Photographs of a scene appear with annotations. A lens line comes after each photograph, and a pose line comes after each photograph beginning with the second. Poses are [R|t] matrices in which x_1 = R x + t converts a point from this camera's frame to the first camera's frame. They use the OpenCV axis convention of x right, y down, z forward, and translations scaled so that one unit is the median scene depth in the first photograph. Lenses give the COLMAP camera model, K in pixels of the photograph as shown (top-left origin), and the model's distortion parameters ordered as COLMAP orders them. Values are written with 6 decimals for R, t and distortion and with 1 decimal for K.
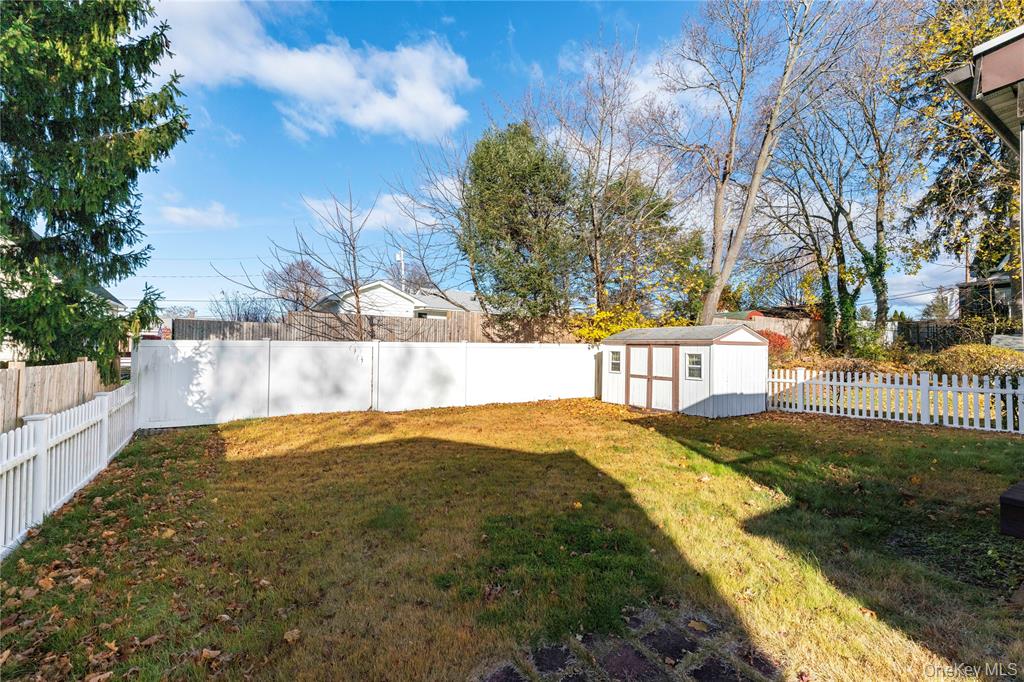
lens RADIAL K [[430.7, 0, 508.0], [0, 430.7, 343.5], [0, 0, 1]] dist [-0.001121, -0.000775]
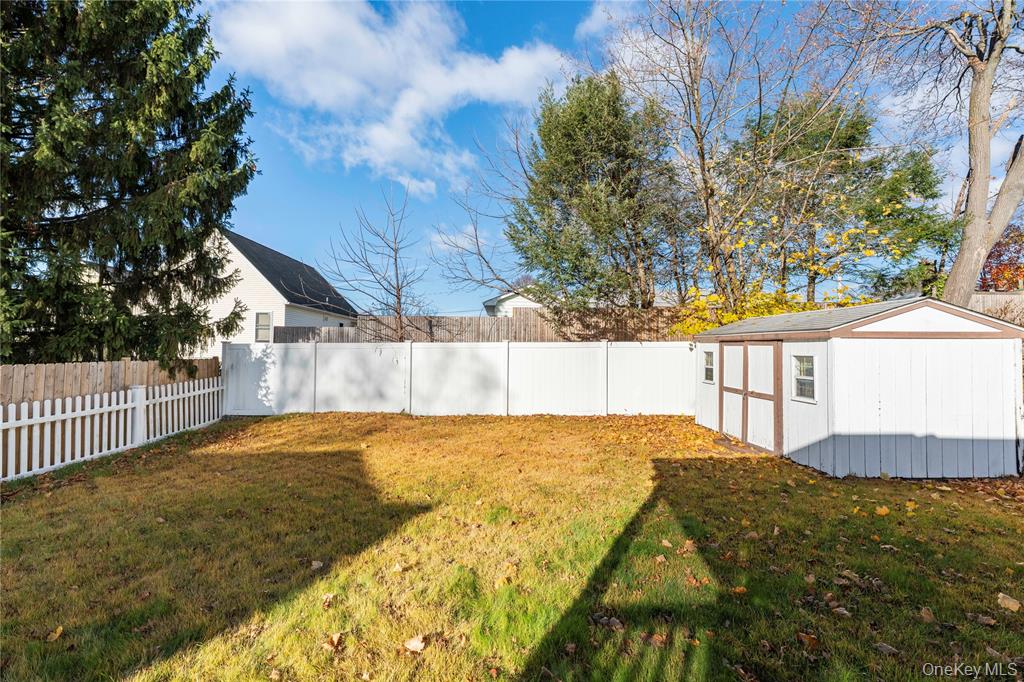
lens RADIAL K [[400.6, 0, 511.8], [0, 400.6, 338.2], [0, 0, 1]] dist [0.002135, 0.000639]
pose [[0.855697, -0.021386, -0.517036, 0.356152], [0.011601, 0.999687, -0.022150, 0.007883], [0.517348, 0.012956, 0.855677, 0.332734]]
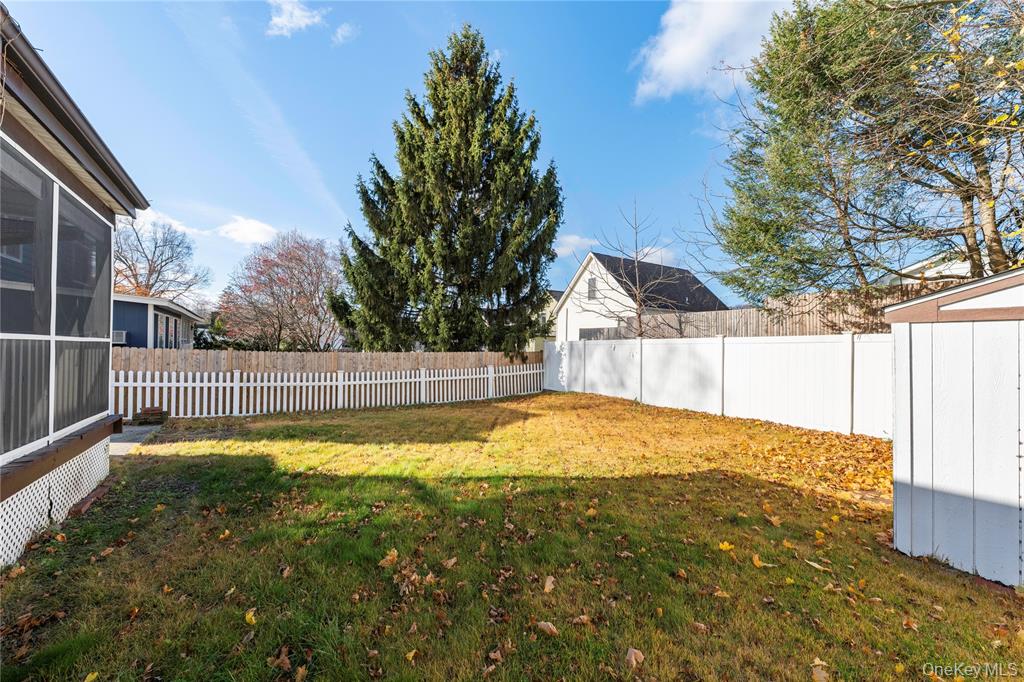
lens RADIAL K [[400.6, 0, 505.5], [0, 400.6, 344.6], [0, 0, 1]] dist [0.002135, 0.000639]
pose [[0.009681, -0.009535, -0.999908, 0.709099], [0.014113, 0.999856, -0.009397, 0.013498], [0.999854, -0.014020, 0.009814, 0.635549]]
